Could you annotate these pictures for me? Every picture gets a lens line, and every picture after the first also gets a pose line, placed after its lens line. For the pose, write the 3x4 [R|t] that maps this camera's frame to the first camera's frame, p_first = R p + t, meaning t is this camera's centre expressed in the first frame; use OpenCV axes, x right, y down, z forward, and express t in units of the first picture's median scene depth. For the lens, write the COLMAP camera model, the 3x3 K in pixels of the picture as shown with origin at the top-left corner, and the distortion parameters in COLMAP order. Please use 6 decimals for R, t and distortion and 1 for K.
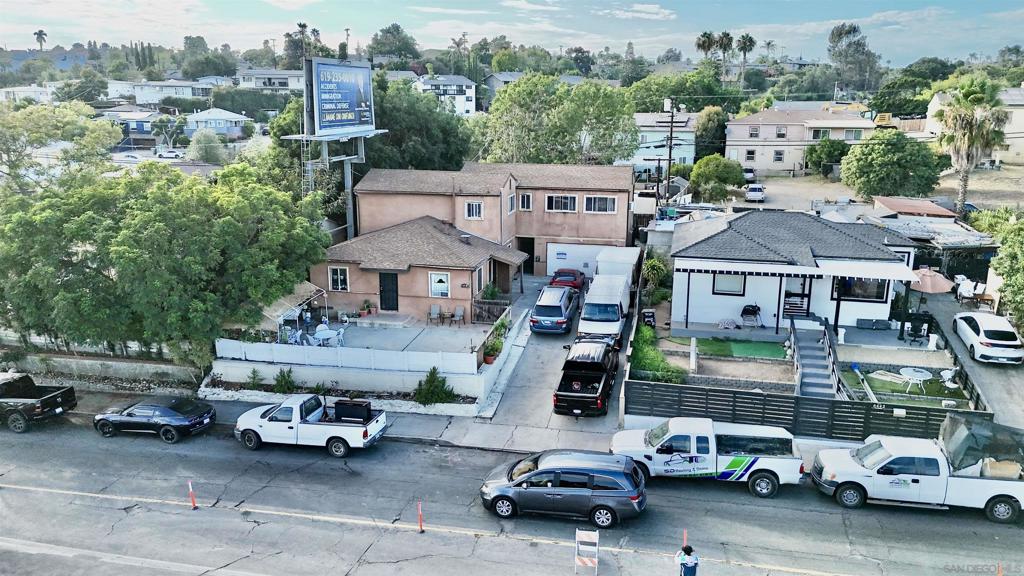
lens RADIAL K [[757.0, 0, 512.0], [0, 757.0, 288.0], [0, 0, 1]] dist [0.064556, -0.058385]
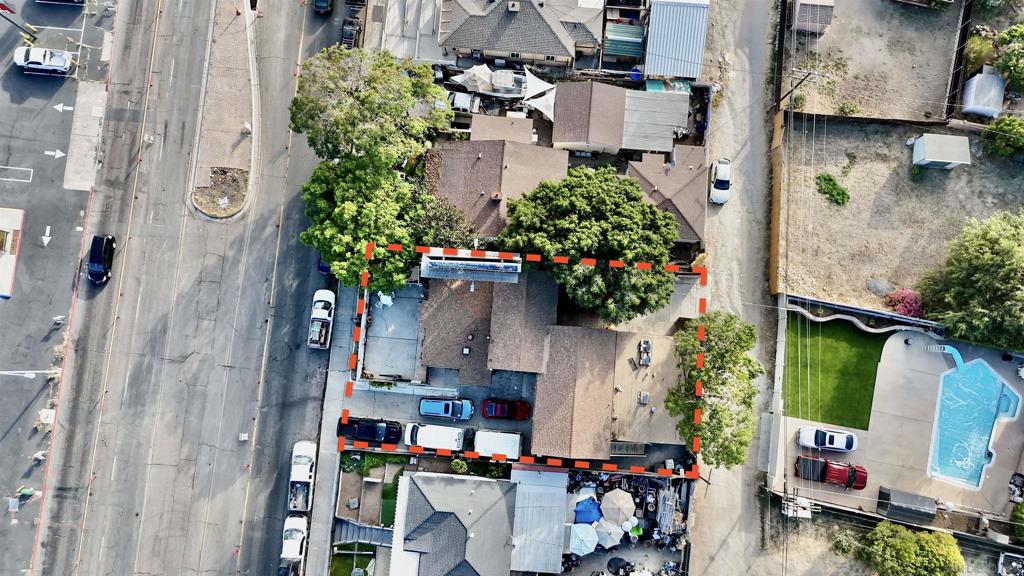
lens RADIAL K [[757.0, 0, 512.0], [0, 757.0, 288.0], [0, 0, 1]] dist [0.064556, -0.058385]
pose [[0.147000, 0.983588, -0.104620, -0.012025], [-0.236308, 0.137628, 0.961882, -2.003946], [0.960494, -0.116674, 0.252661, 0.830632]]
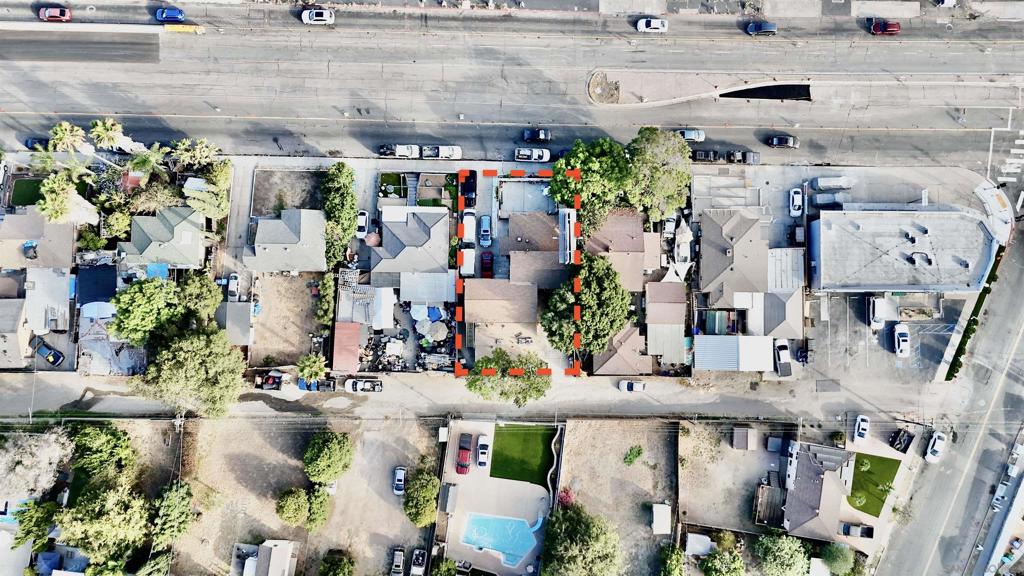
lens RADIAL K [[757.0, 0, 512.0], [0, 757.0, 288.0], [0, 0, 1]] dist [0.064556, -0.058385]
pose [[-0.976757, 0.213358, -0.020599, 0.075211], [-0.060179, -0.180718, 0.981692, -3.441101], [0.205729, 0.960114, 0.189357, 0.752618]]
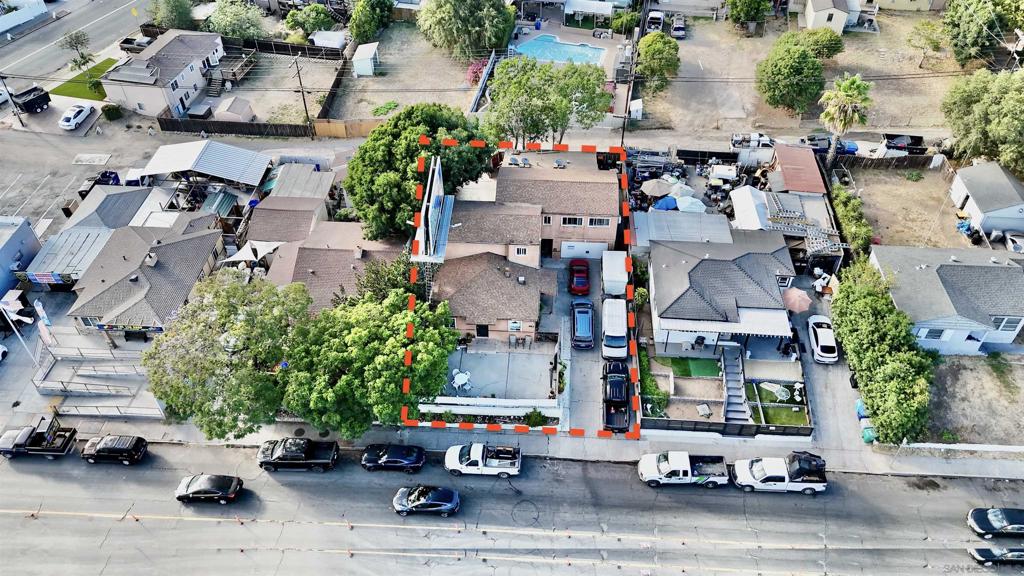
lens RADIAL K [[761.5, 0, 512.3], [0, 761.5, 256.8], [0, 0, 1]] dist [0.066952, -0.061745]
pose [[0.986712, -0.113855, 0.115918, -0.303550], [0.044692, 0.876088, 0.480075, -1.016683], [-0.156214, -0.468515, 0.869535, -0.389166]]
